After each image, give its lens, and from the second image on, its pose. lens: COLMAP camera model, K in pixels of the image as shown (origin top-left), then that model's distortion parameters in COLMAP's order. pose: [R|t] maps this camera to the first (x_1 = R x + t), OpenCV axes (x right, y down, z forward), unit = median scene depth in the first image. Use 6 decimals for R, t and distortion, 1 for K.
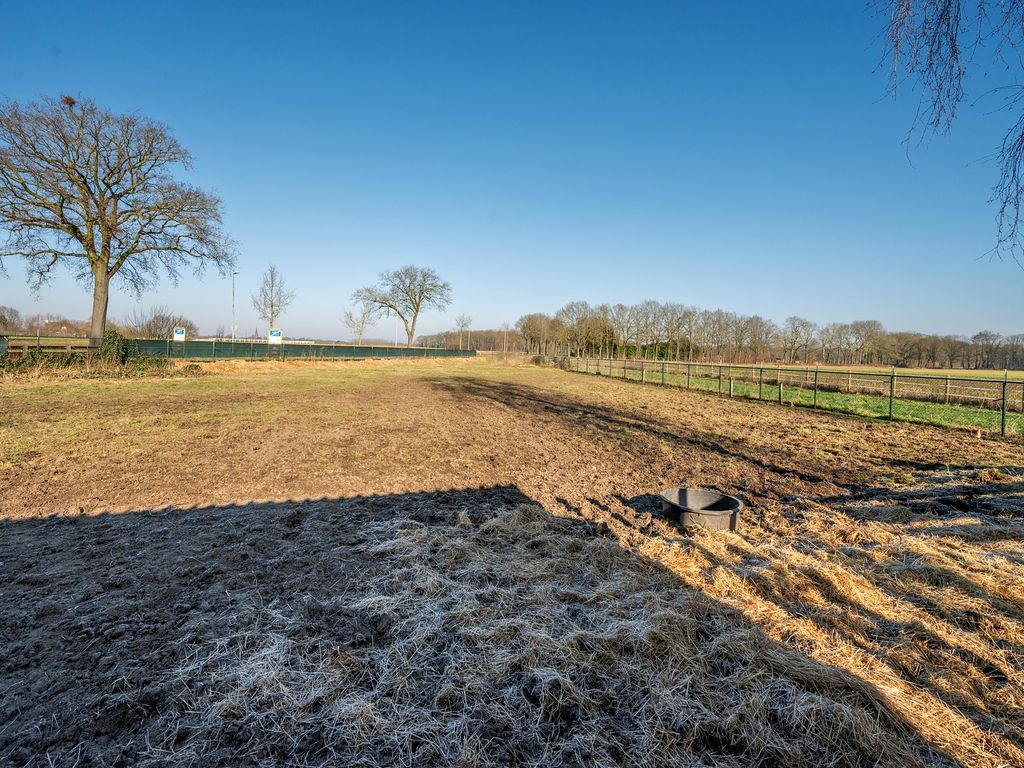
lens RADIAL K [[457.1, 0, 512.0], [0, 457.1, 384.0], [0, 0, 1]] dist [-0.001145, -0.000054]
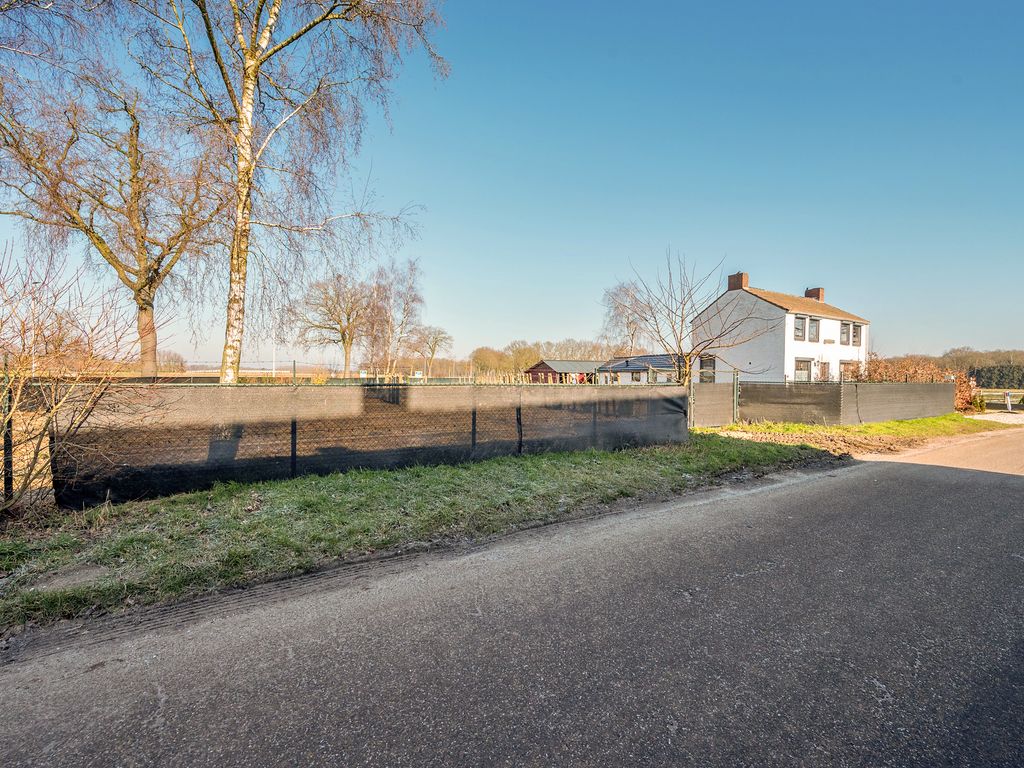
lens RADIAL K [[457.1, 0, 512.0], [0, 457.1, 384.0], [0, 0, 1]] dist [-0.001145, -0.000054]
pose [[0.983789, -0.017197, 0.178505, -0.108350], [0.026389, 0.998438, -0.049250, 0.015263], [-0.177379, 0.053162, 0.982706, -0.295125]]
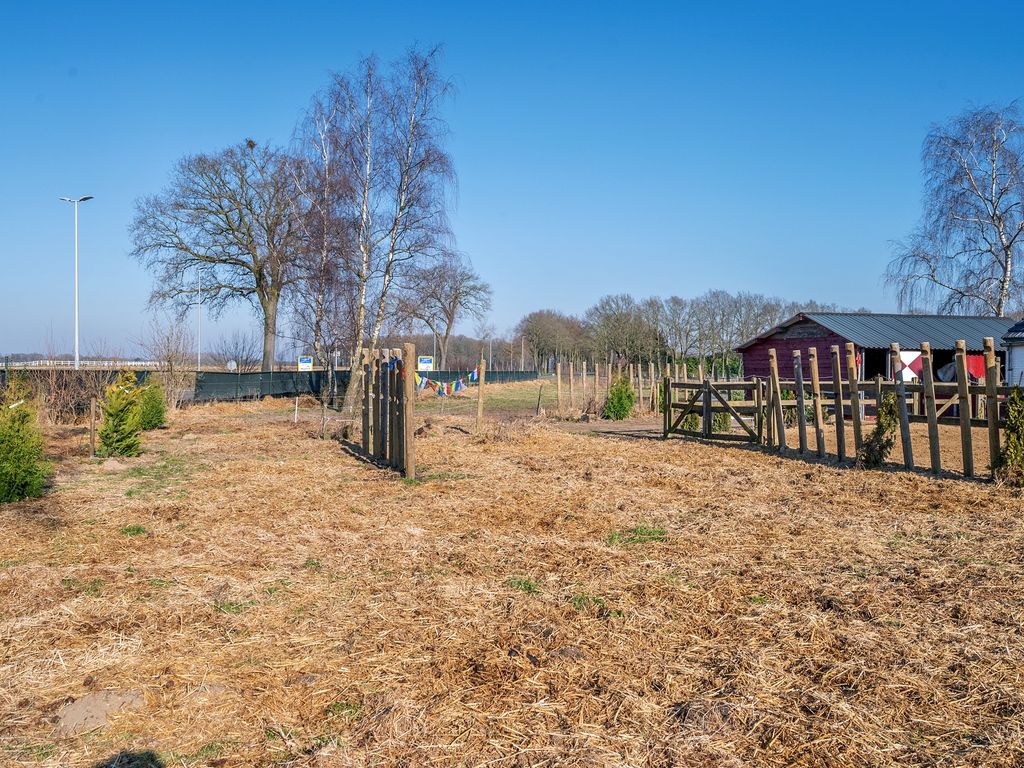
lens RADIAL K [[842.6, 0, 512.0], [0, 842.6, 384.0], [0, 0, 1]] dist [-0.063033, 0.000587]
pose [[0.995096, -0.027032, 0.095147, -0.117246], [0.032019, 0.998171, -0.051286, 0.009515], [-0.093587, 0.054081, 0.994141, -0.193462]]
